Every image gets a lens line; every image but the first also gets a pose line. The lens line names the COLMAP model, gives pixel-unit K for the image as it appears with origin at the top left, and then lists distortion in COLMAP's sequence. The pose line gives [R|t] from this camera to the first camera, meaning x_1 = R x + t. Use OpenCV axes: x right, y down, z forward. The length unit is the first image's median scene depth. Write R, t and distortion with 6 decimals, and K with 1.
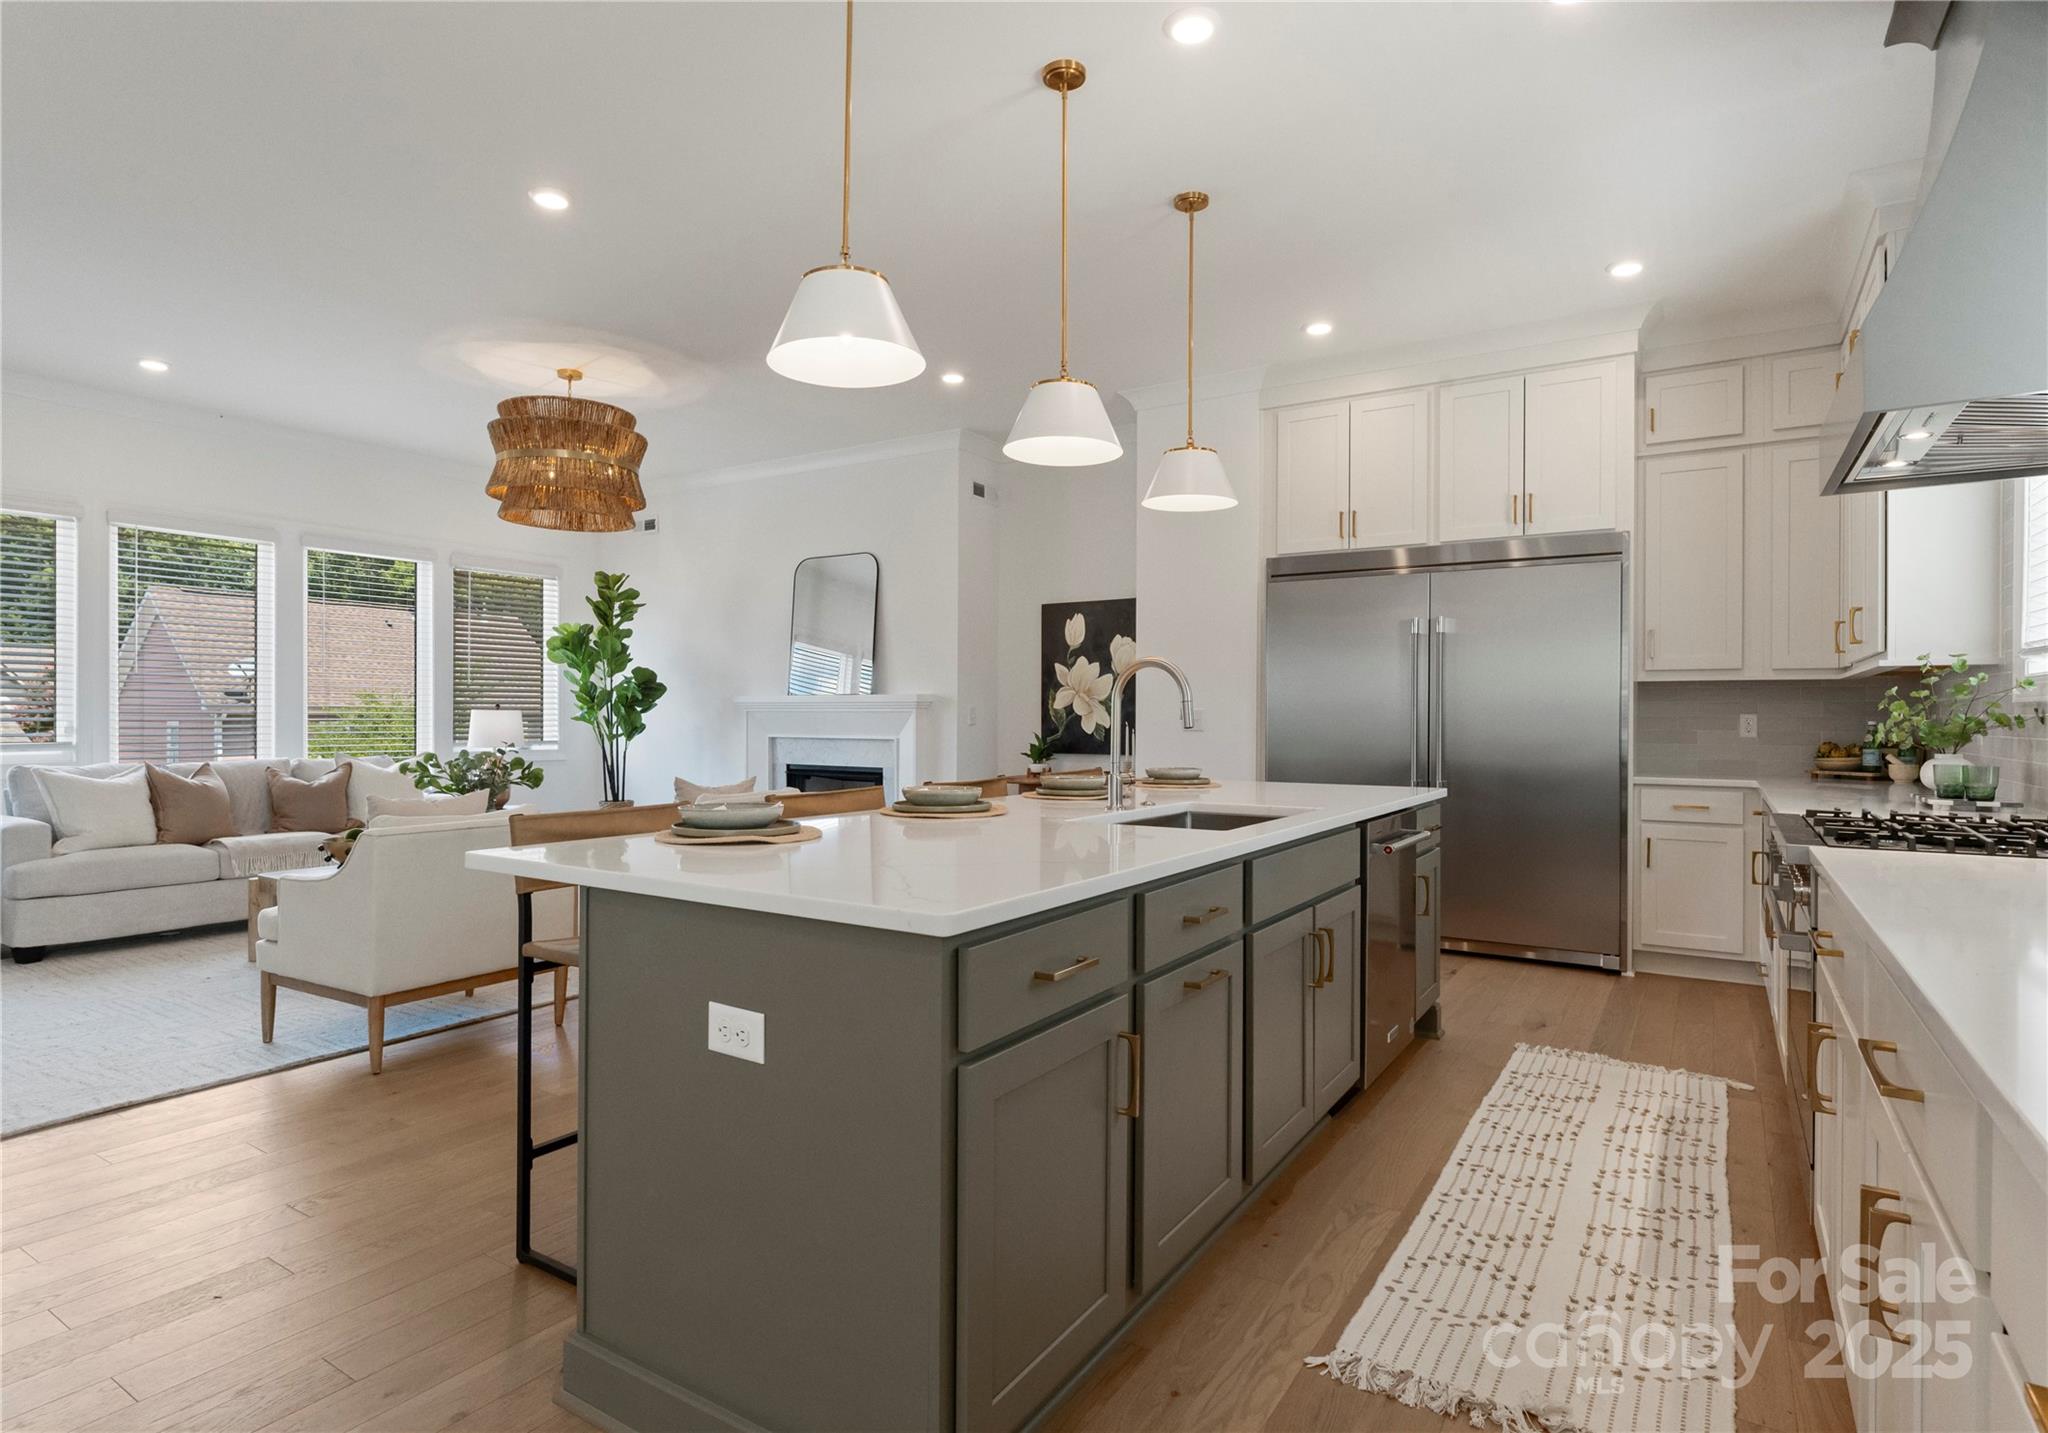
lens RADIAL K [[1080.8, 0, 1028.9], [0, 1080.8, 709.1], [0, 0, 1]] dist [-0.009696, 0.003849]
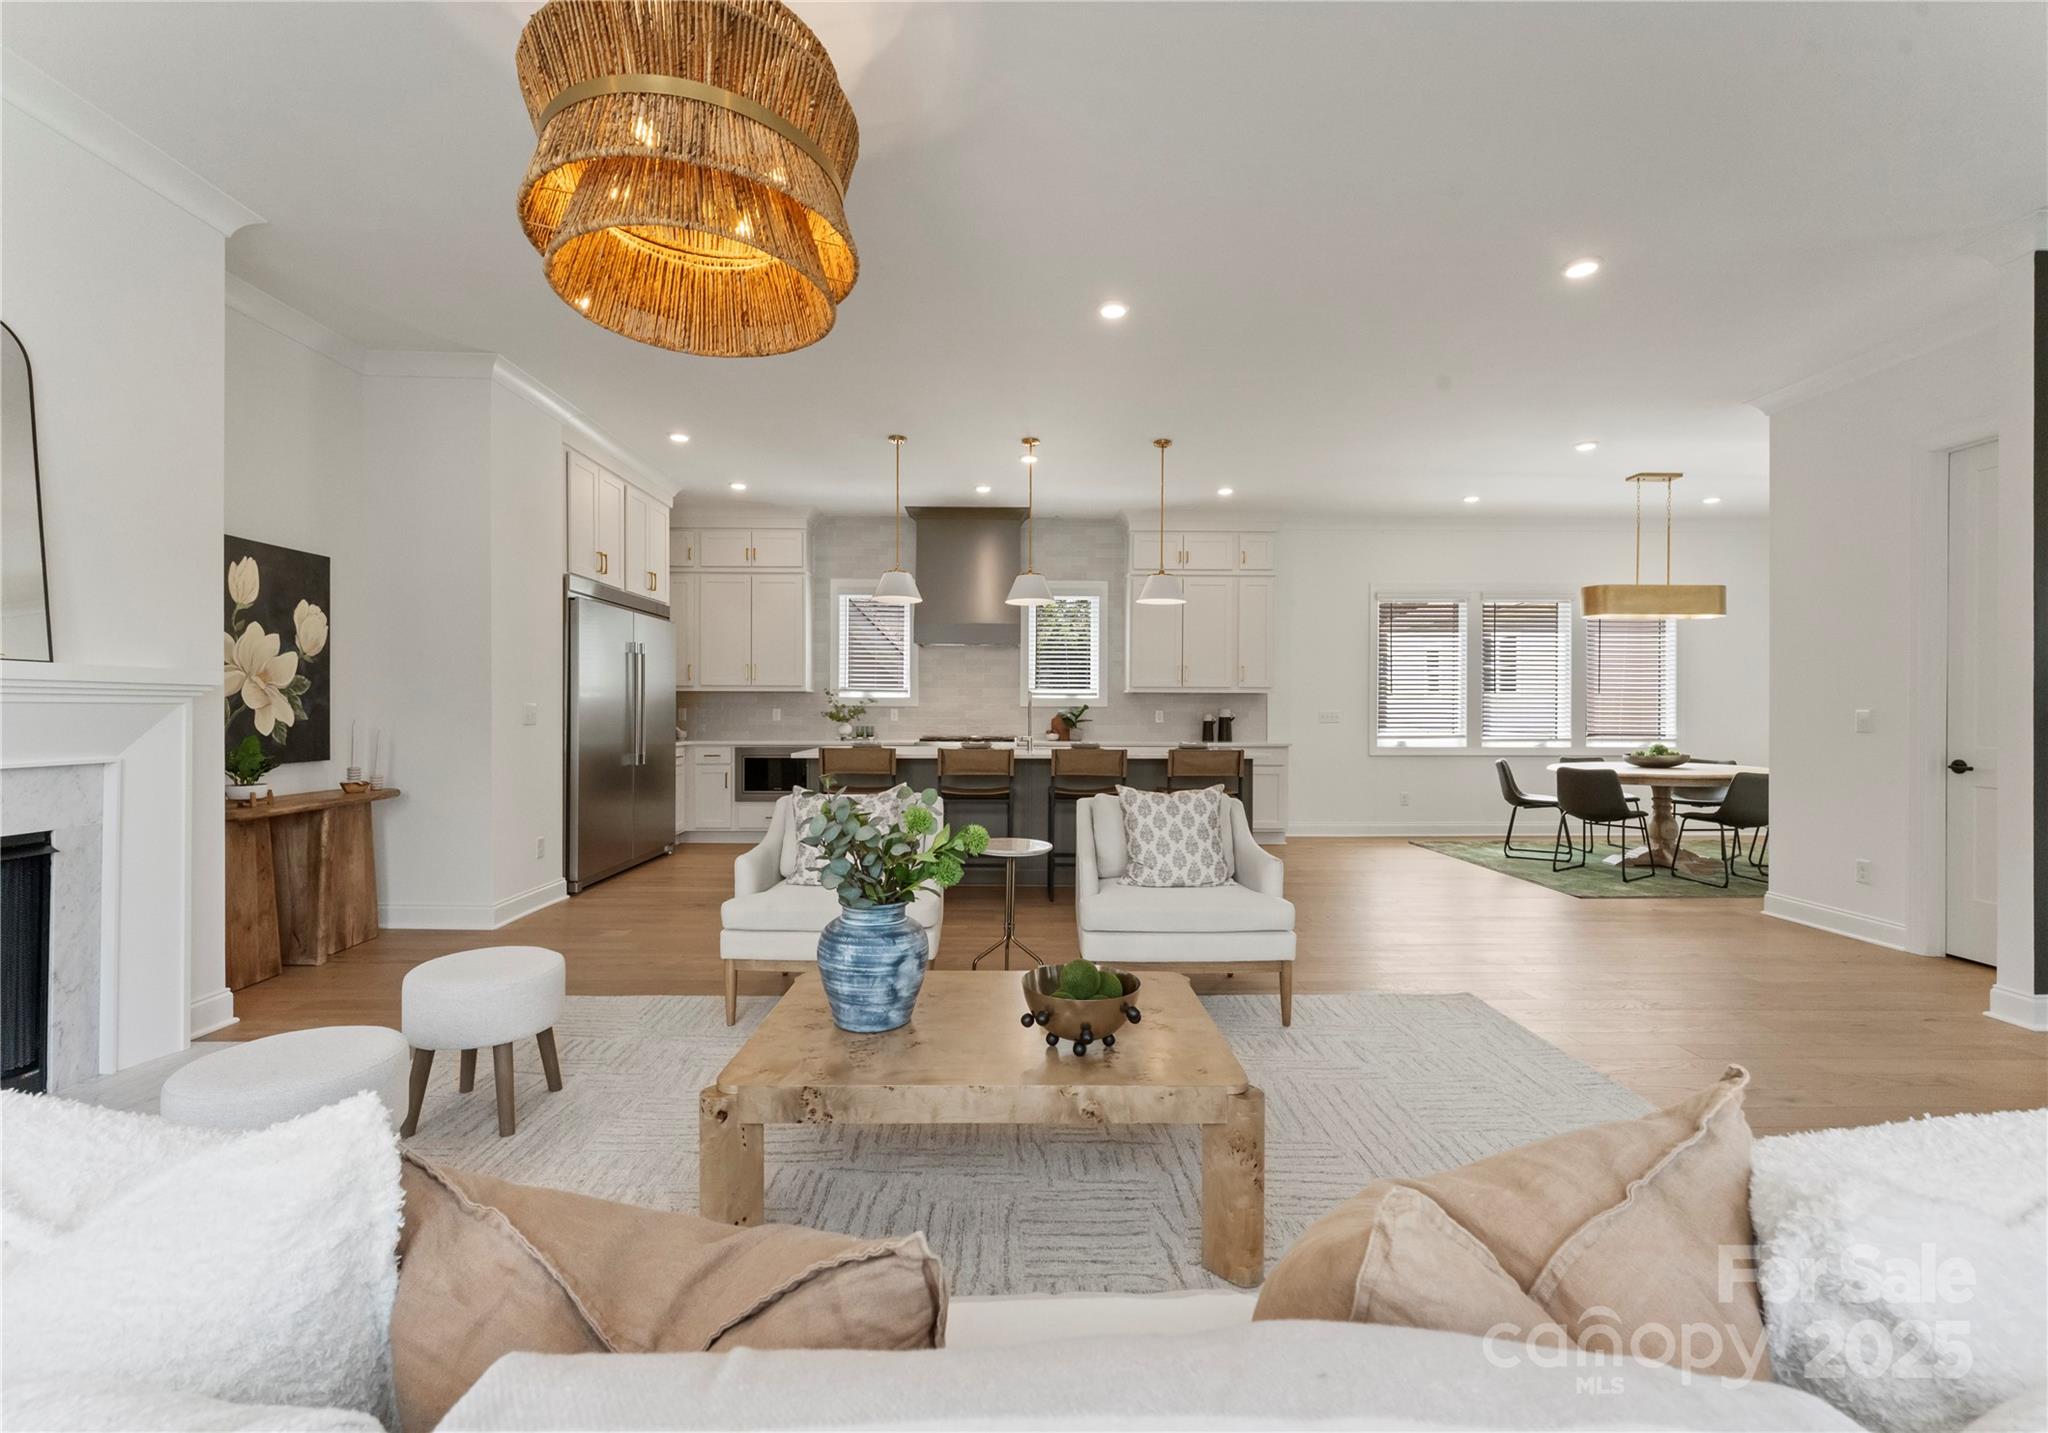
lens RADIAL K [[887.5, 0, 1020.0], [0, 887.5, 710.3], [0, 0, 1]] dist [0.015166, -0.000762]
pose [[-0.552301, -0.006007, 0.833623, -0.760095], [-0.012972, 0.999915, -0.001390, 0.001316], [-0.833544, -0.011581, -0.552331, 1.005472]]
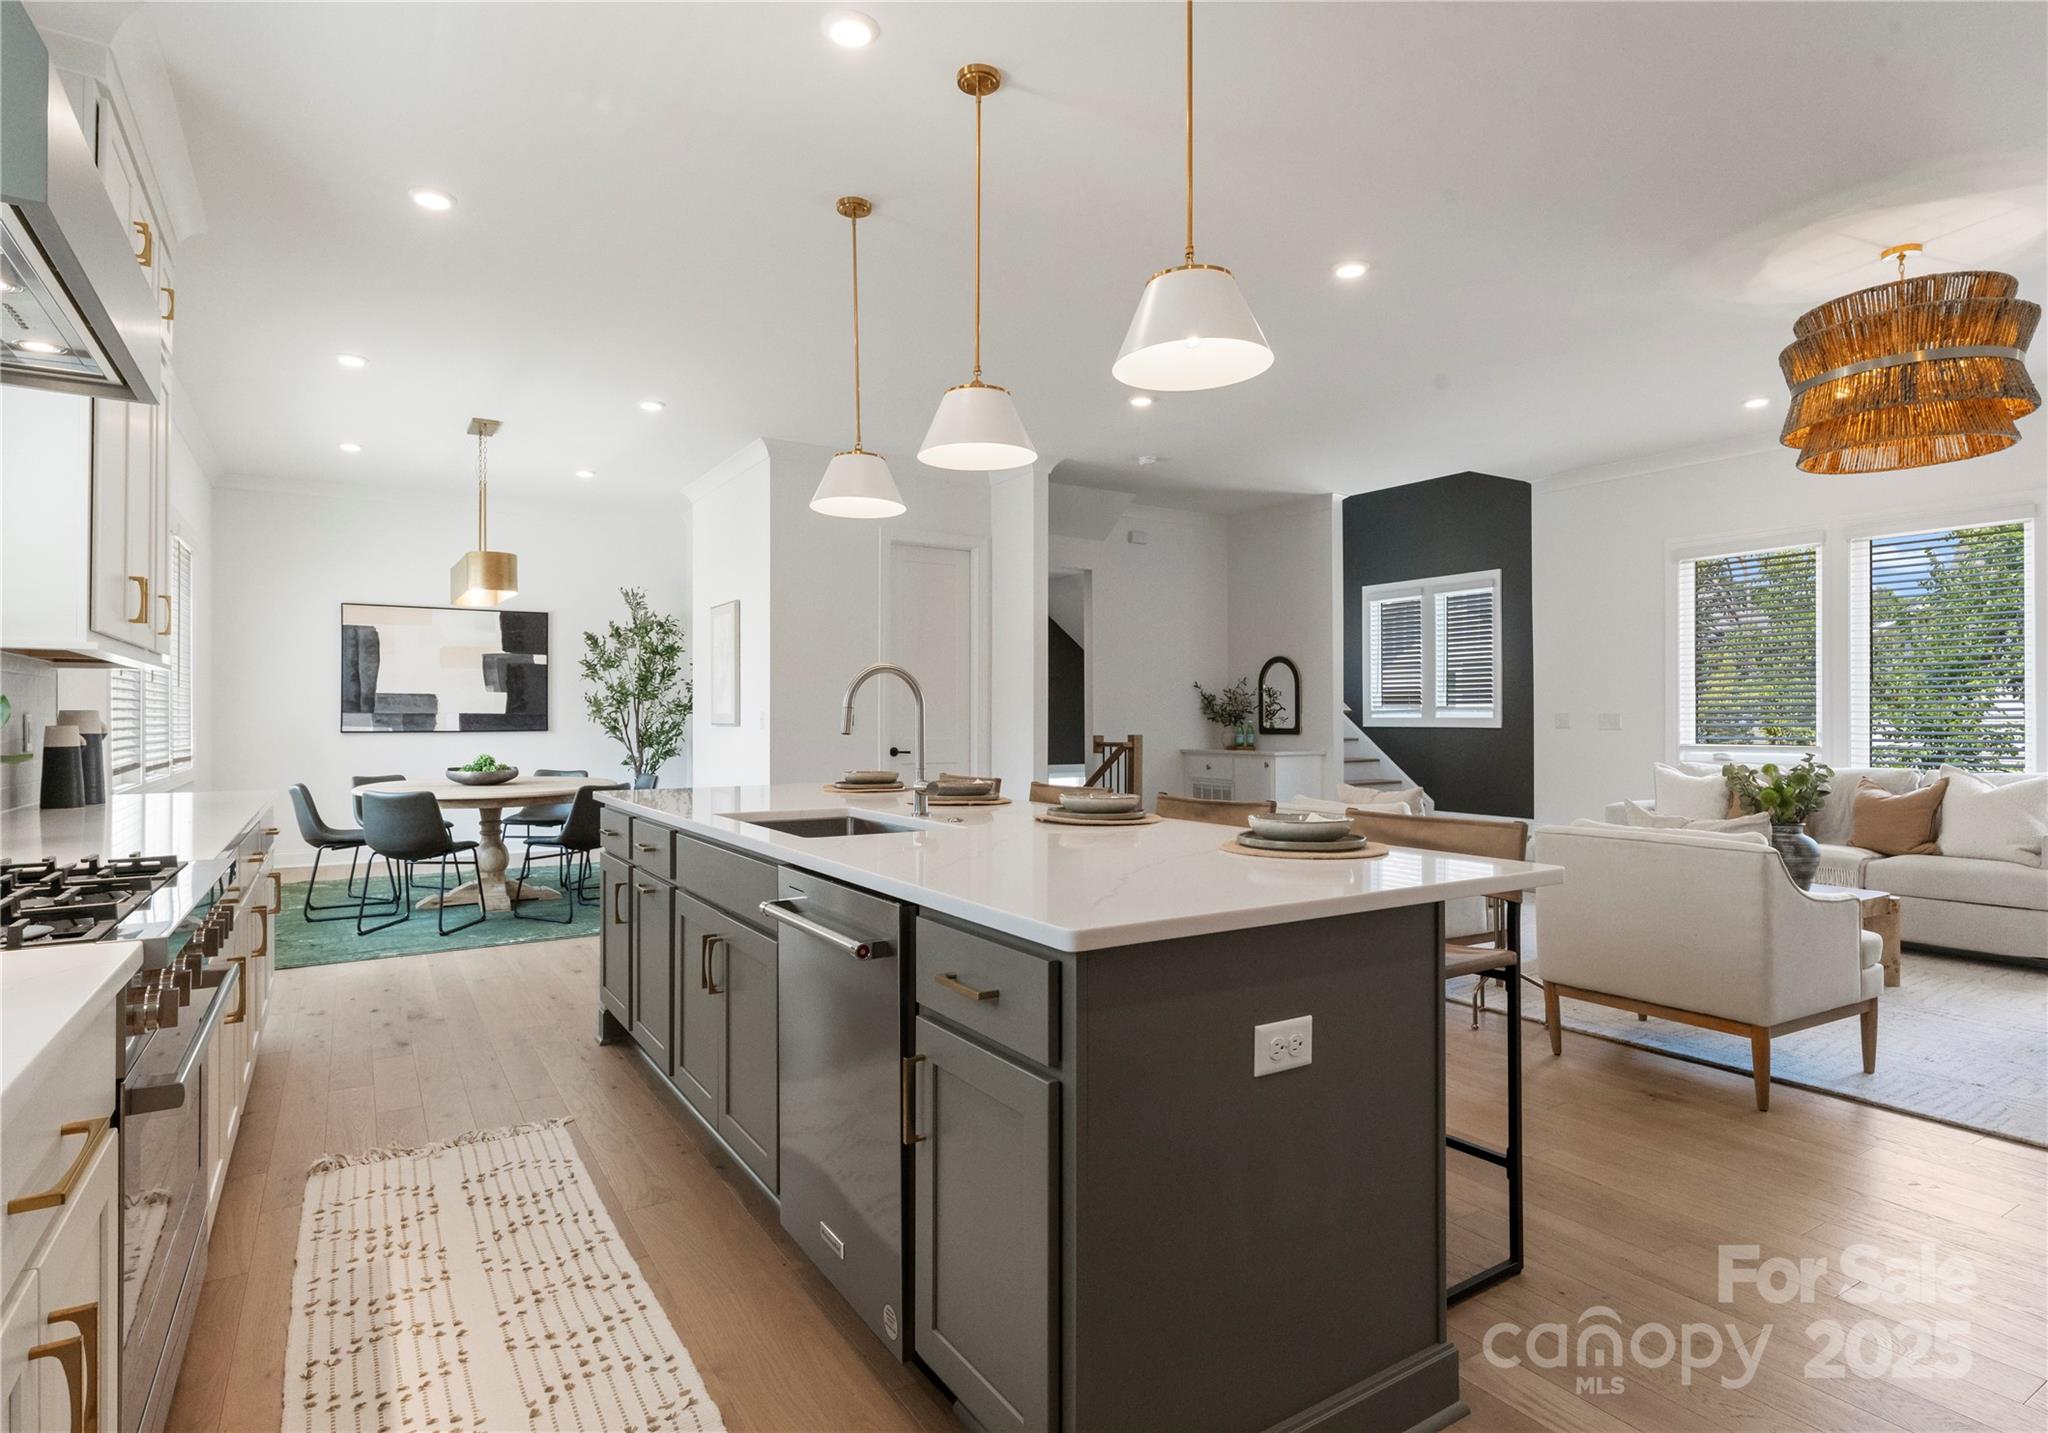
lens RADIAL K [[1080.8, 0, 1020.1], [0, 1080.8, 707.9], [0, 0, 1]] dist [-0.009696, 0.003849]
pose [[-0.432245, -0.013202, -0.901659, 0.436398], [0.003738, 0.999858, -0.016432, 0.005146], [0.901748, -0.010473, -0.432135, 0.702977]]
